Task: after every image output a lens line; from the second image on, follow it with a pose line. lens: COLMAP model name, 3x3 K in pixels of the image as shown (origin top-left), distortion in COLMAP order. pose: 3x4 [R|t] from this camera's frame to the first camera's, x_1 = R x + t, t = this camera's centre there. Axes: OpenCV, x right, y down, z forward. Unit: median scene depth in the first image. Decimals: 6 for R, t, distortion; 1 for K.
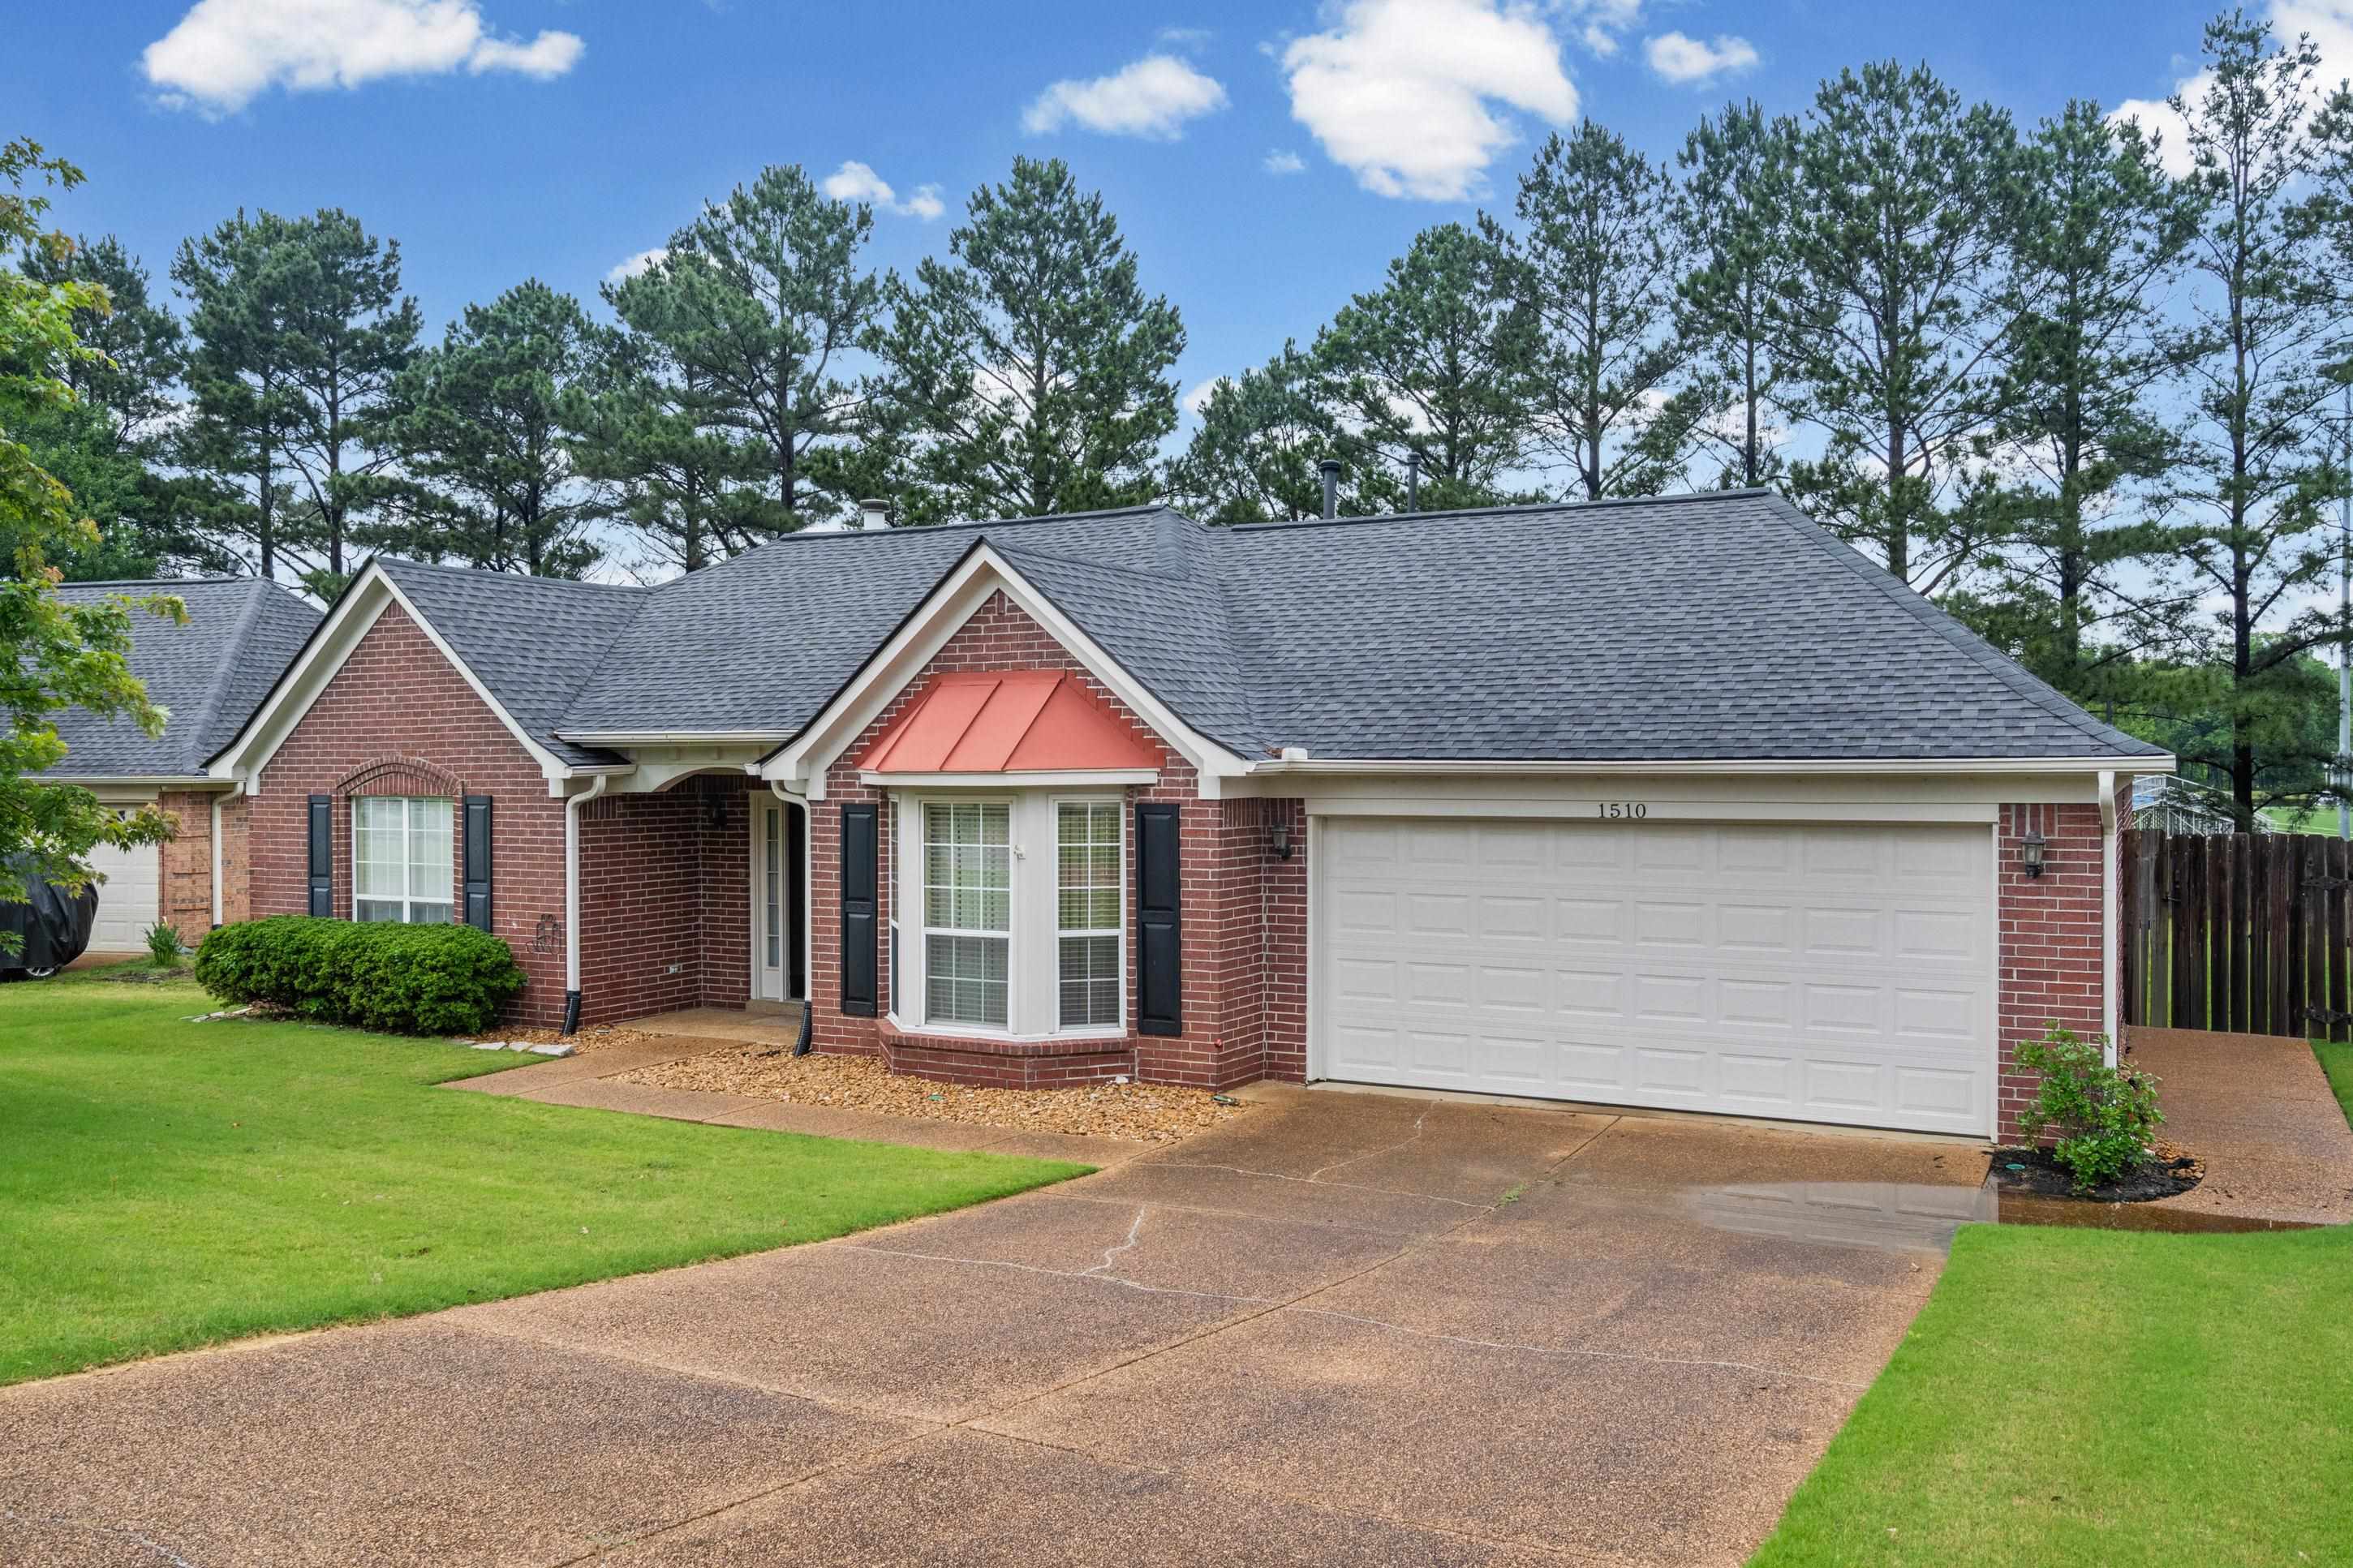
lens RADIAL K [[1885.7, 0, 1175.7], [0, 1885.7, 782.6], [0, 0, 1]] dist [0.001661, 0.019118]
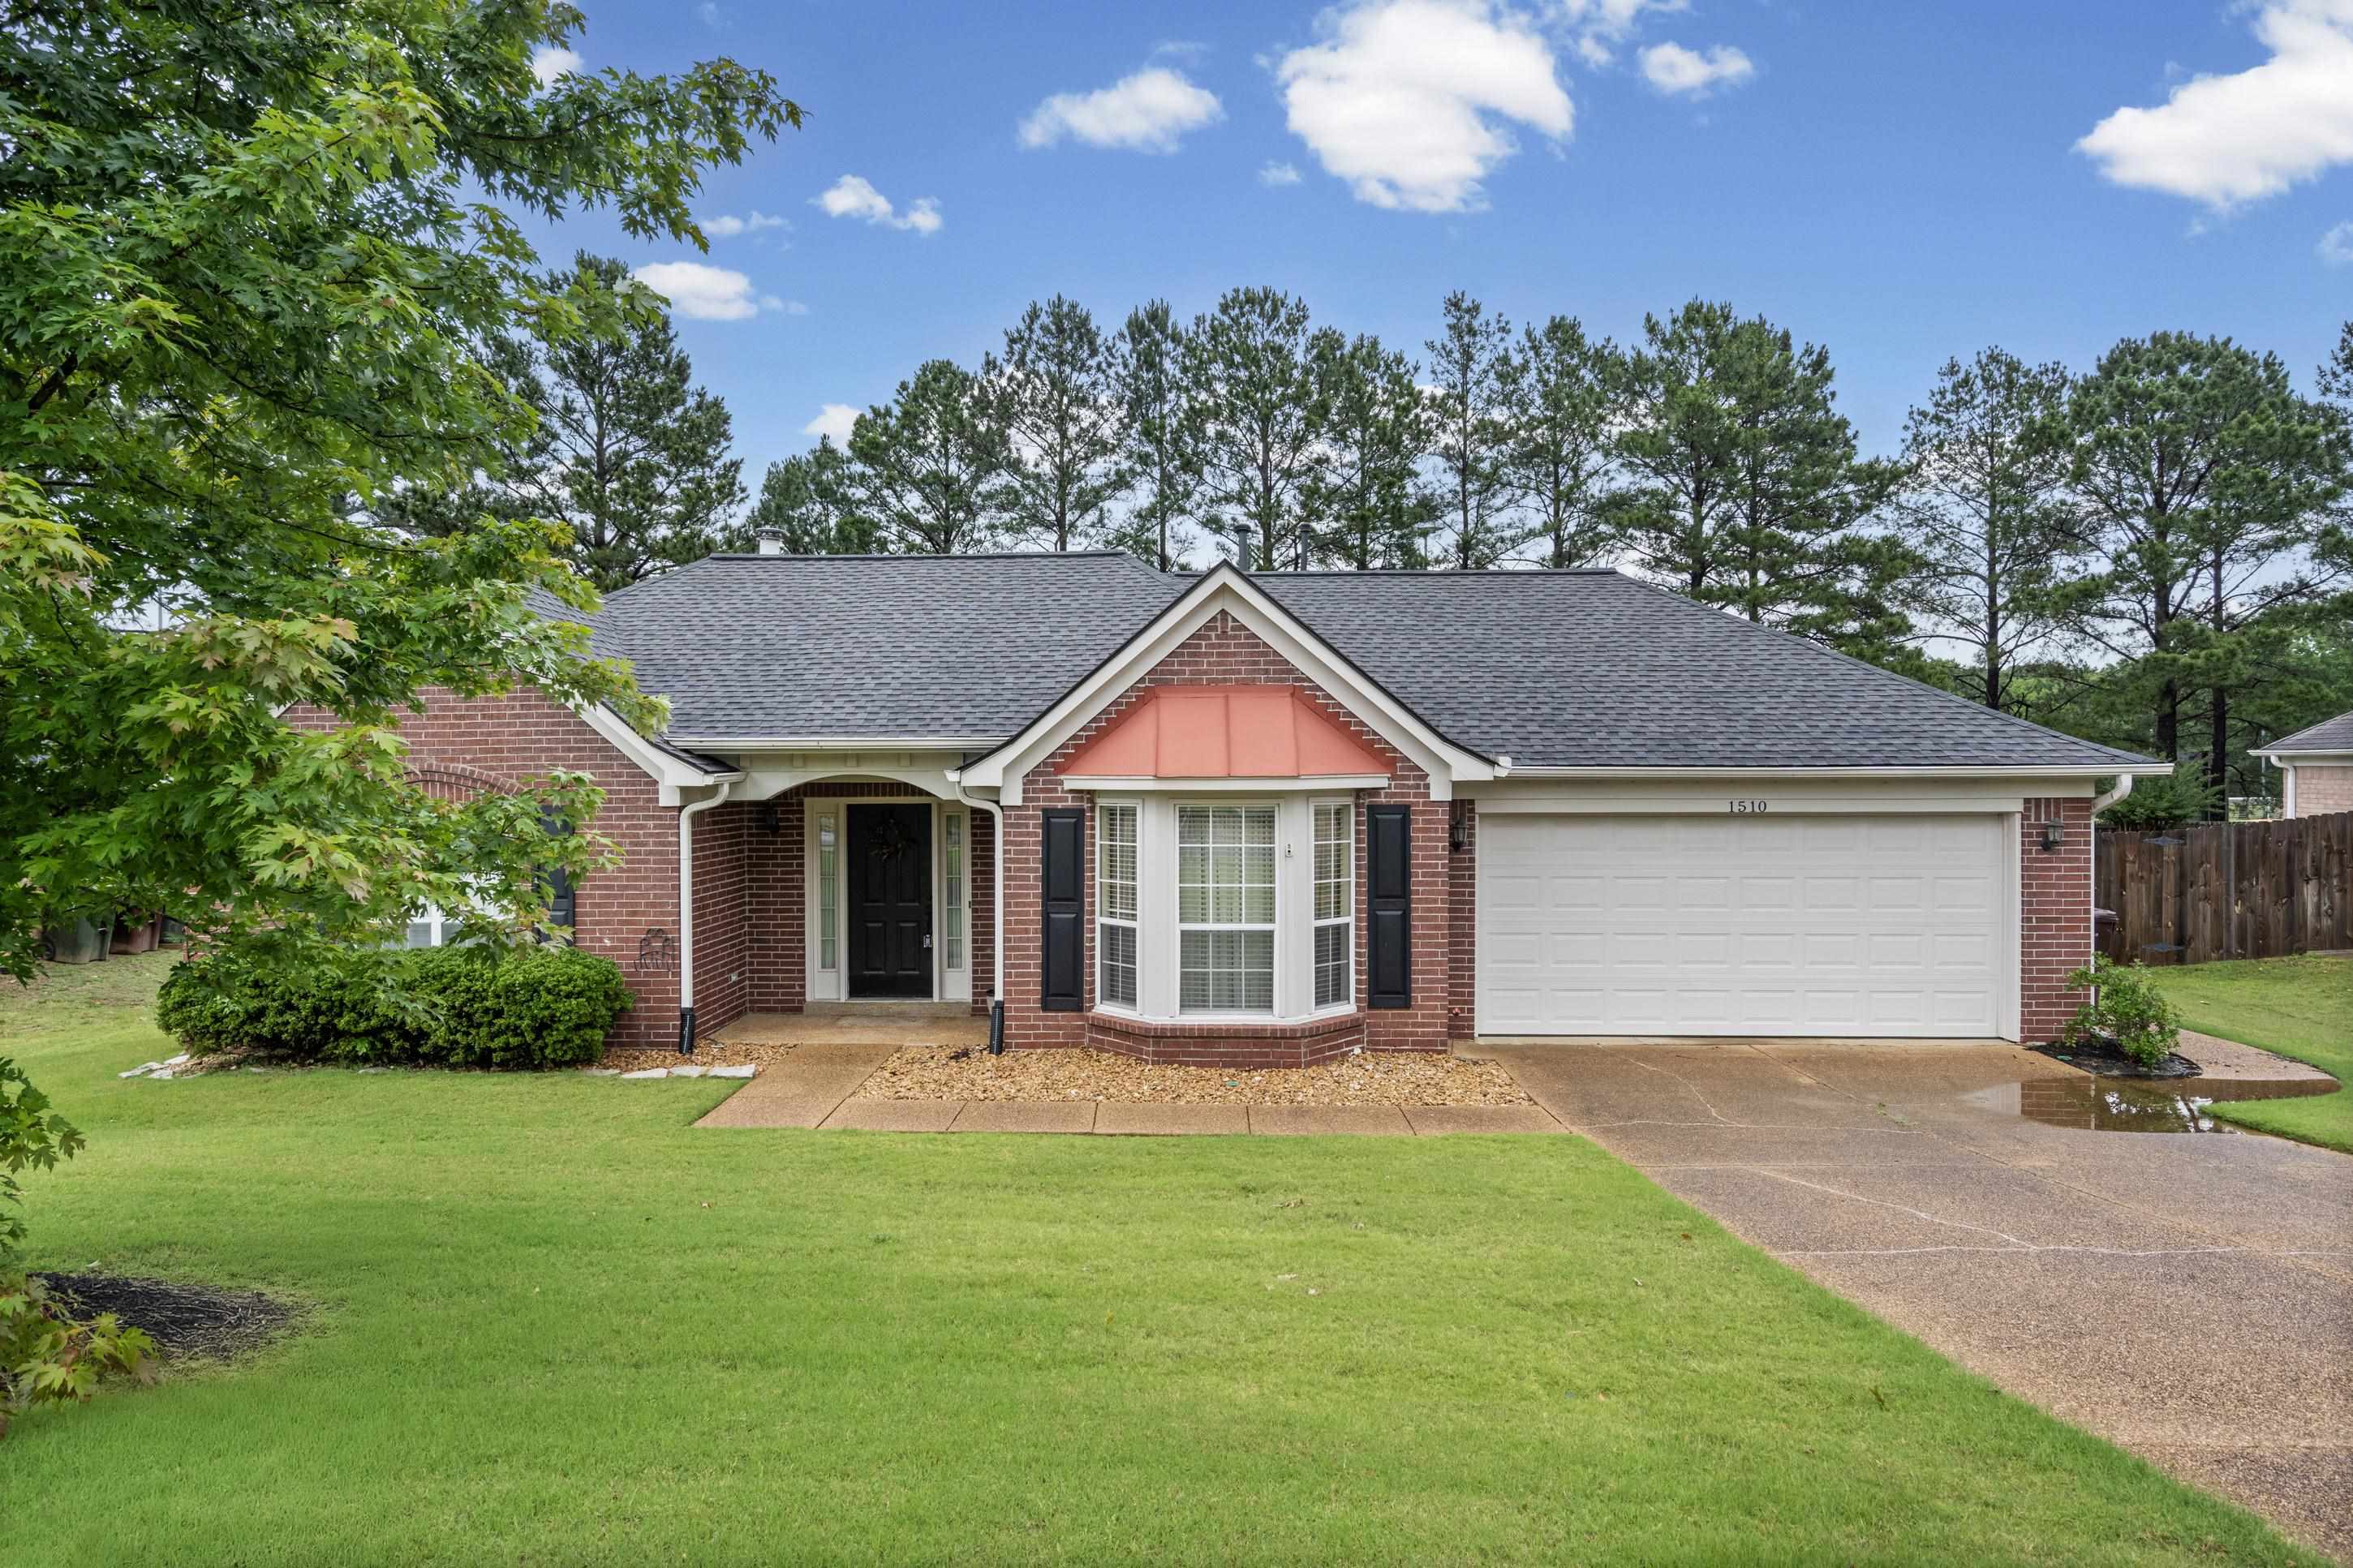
lens RADIAL K [[1371.3, 0, 1176.4], [0, 1371.3, 785.0], [0, 0, 1]] dist [0.007271, 0.000889]
pose [[0.893474, -0.003140, 0.449105, -0.480653], [0.005519, 0.999977, -0.003988, 0.001676], [-0.449082, 0.006042, 0.893470, 0.308605]]
